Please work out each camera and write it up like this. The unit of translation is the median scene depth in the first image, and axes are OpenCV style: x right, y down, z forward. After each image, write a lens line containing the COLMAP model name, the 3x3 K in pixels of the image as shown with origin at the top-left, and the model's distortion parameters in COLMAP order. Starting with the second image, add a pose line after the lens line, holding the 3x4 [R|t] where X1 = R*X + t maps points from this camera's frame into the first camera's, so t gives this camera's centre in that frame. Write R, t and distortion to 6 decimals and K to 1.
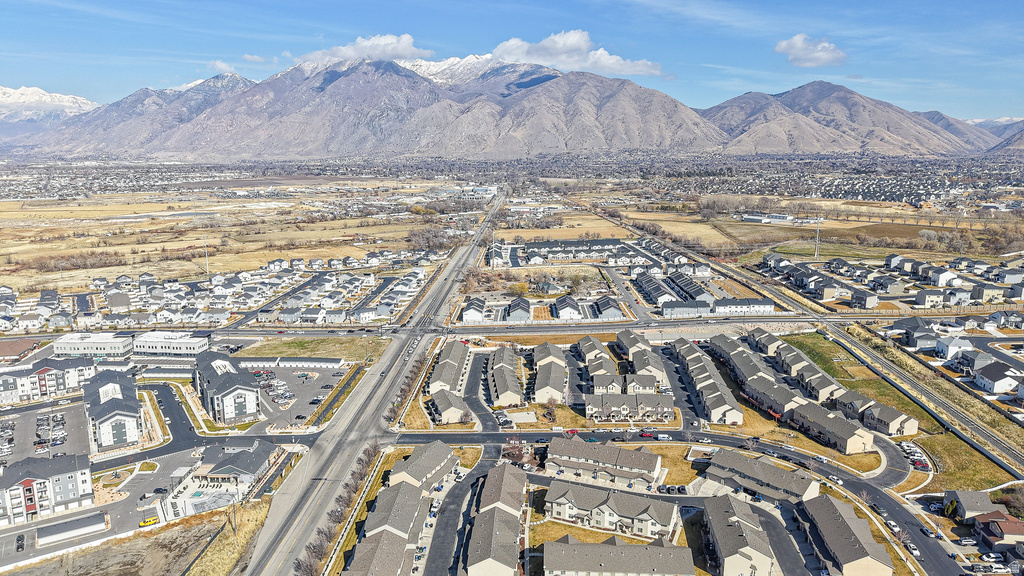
lens RADIAL K [[686.7, 0, 512.7], [0, 686.7, 288.7], [0, 0, 1]] dist [0.023007, -0.029629]
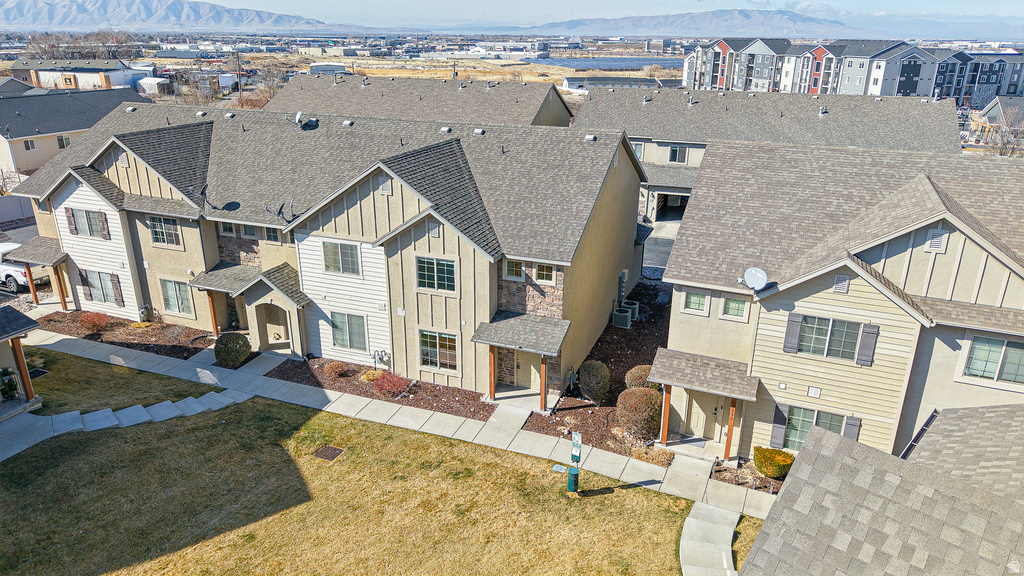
lens RADIAL K [[686.7, 0, 512.7], [0, 686.7, 288.7], [0, 0, 1]] dist [0.023007, -0.029629]
pose [[-0.343303, 0.321514, -0.882481, 0.078759], [-0.193060, 0.895364, 0.401312, 0.209710], [0.919169, 0.308143, -0.245309, 0.731842]]
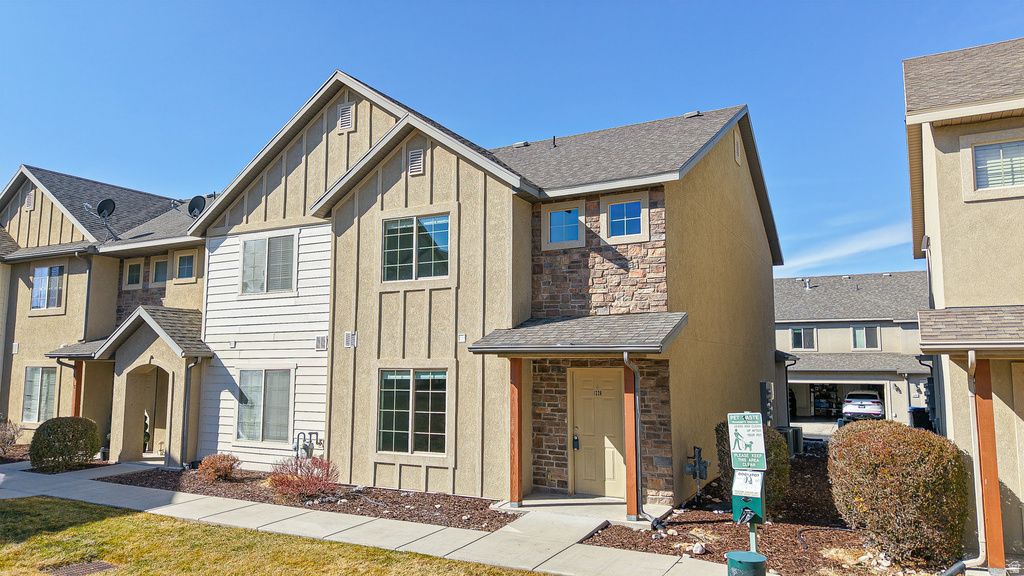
lens RADIAL K [[690.3, 0, 510.9], [0, 690.3, 288.5], [0, 0, 1]] dist [0.004138, -0.001133]
pose [[-0.457675, -0.102317, -0.883213, 0.044340], [-0.178054, 0.983781, -0.021702, 0.244962], [0.871109, 0.147327, -0.468470, 0.728586]]
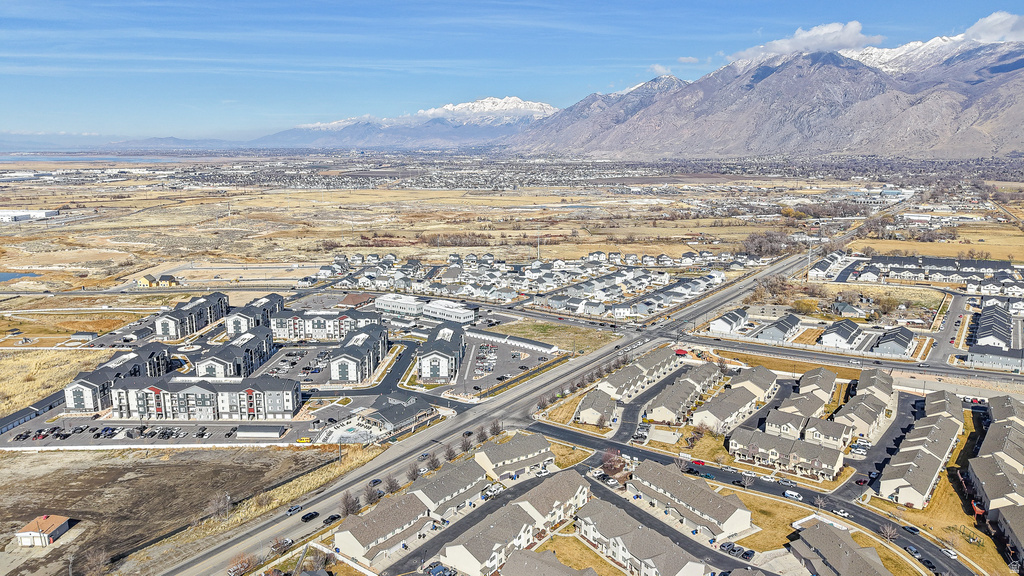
lens RADIAL K [[686.1, 0, 512.6], [0, 686.1, 285.4], [0, 0, 1]] dist [0.032639, -0.039003]
pose [[0.826713, 0.109848, -0.551797, 0.349222], [-0.111167, 0.993312, 0.031189, -0.021581], [0.551532, 0.035557, 0.833395, 0.107390]]
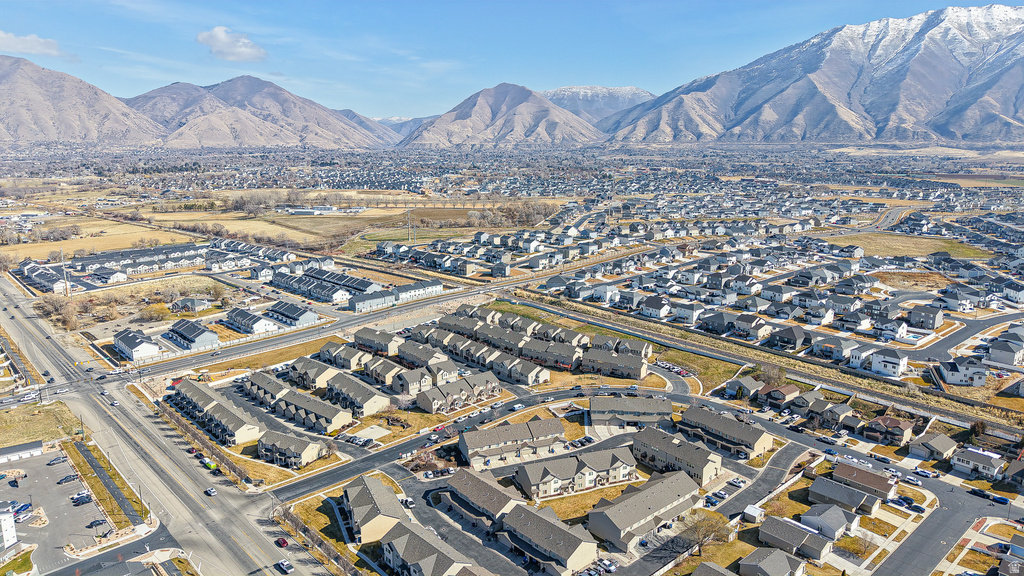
lens RADIAL K [[686.7, 0, 512.7], [0, 686.7, 288.7], [0, 0, 1]] dist [0.023007, -0.029629]
pose [[0.712876, -0.144460, 0.686250, -0.477764], [0.138315, 0.988295, 0.064362, -0.039295], [-0.687515, 0.049036, 0.724513, 0.194137]]
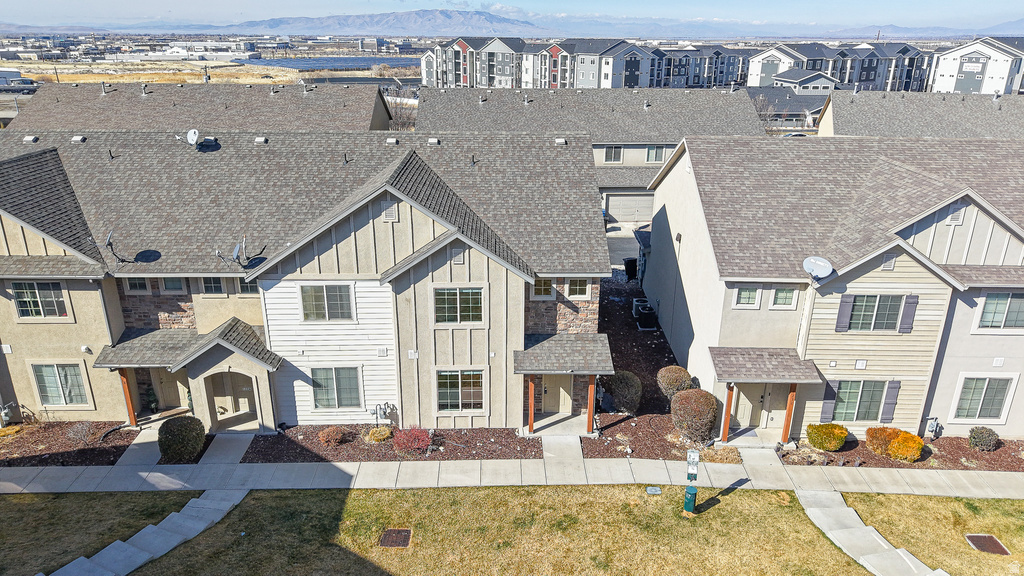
lens RADIAL K [[686.7, 0, 512.7], [0, 686.7, 288.7], [0, 0, 1]] dist [0.023007, -0.029629]
pose [[0.042959, 0.343221, -0.938272, 0.076332], [-0.202893, 0.922566, 0.328186, 0.216322], [0.978258, 0.176271, 0.109270, 0.700303]]
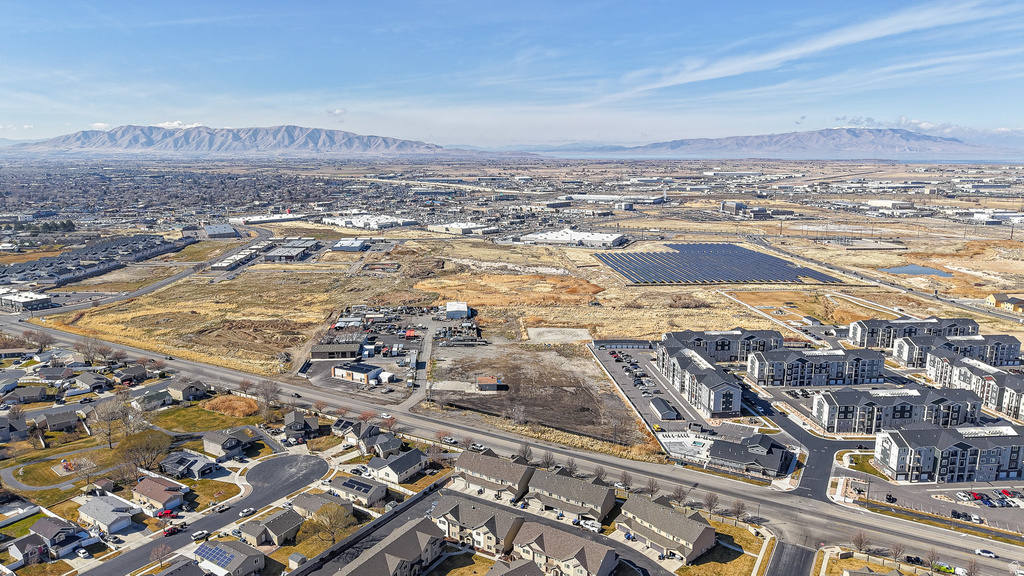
lens RADIAL K [[686.1, 0, 512.6], [0, 686.1, 285.4], [0, 0, 1]] dist [0.032639, -0.039003]
pose [[-0.478890, 0.166052, -0.862027, 0.546184], [-0.174895, 0.944217, 0.279045, -0.189185], [0.860277, 0.284396, -0.423135, 0.940784]]
